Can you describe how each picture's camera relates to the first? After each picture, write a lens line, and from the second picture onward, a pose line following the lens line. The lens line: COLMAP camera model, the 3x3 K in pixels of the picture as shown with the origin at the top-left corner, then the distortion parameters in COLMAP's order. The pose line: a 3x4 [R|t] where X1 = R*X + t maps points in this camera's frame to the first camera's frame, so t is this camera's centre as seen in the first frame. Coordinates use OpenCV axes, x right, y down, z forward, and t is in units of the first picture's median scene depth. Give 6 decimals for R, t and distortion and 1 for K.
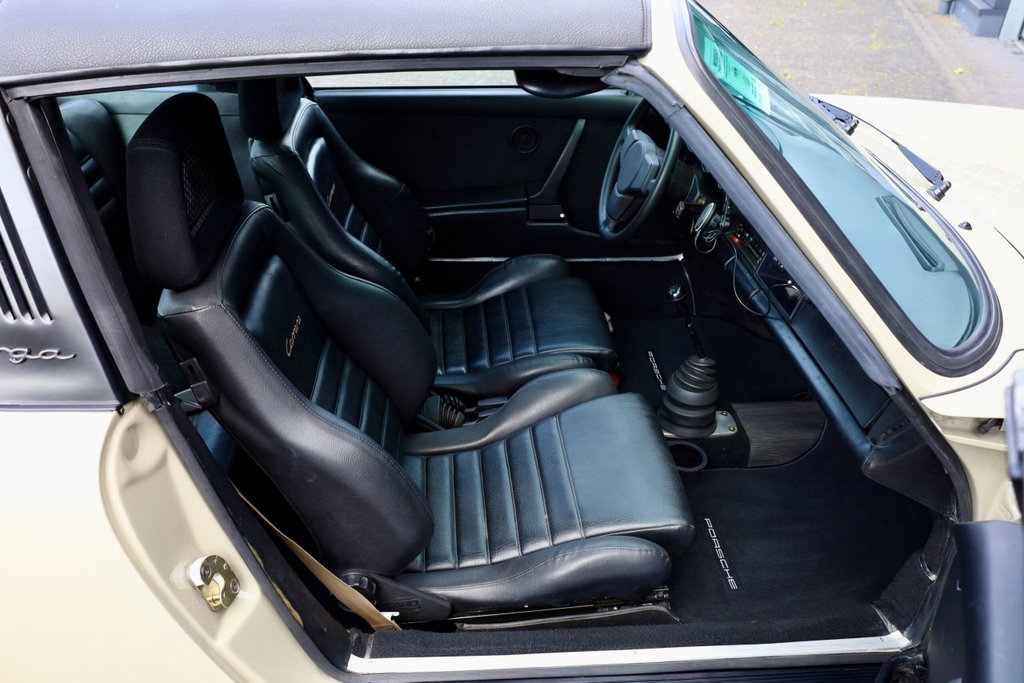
lens RADIAL K [[822.5, 0, 512.0], [0, 822.5, 341.5], [0, 0, 1]] dist [0.007705, 0.003152]
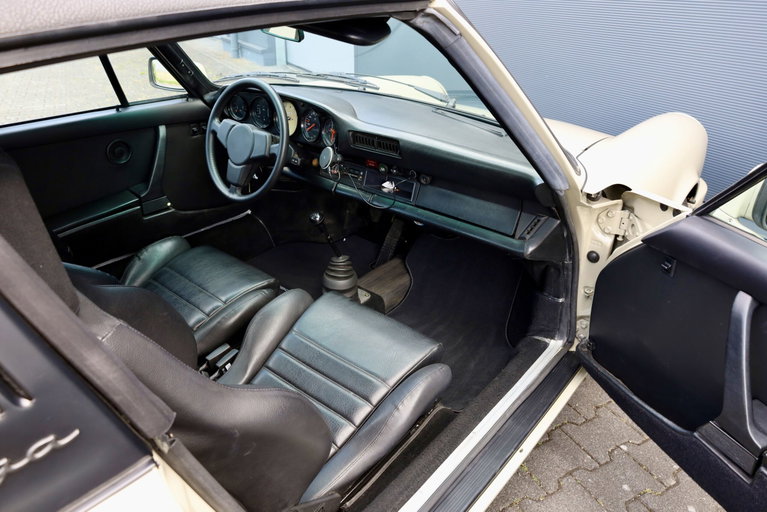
lens RADIAL K [[531.0, 0, 383.5], [0, 531.0, 256.0], [0, 0, 1]] dist [-0.004737, -0.000697]
pose [[0.690166, -0.343465, 0.636948, -0.310250], [0.377410, 0.921842, 0.088148, -0.033987], [-0.617440, 0.179554, 0.765851, 0.234128]]
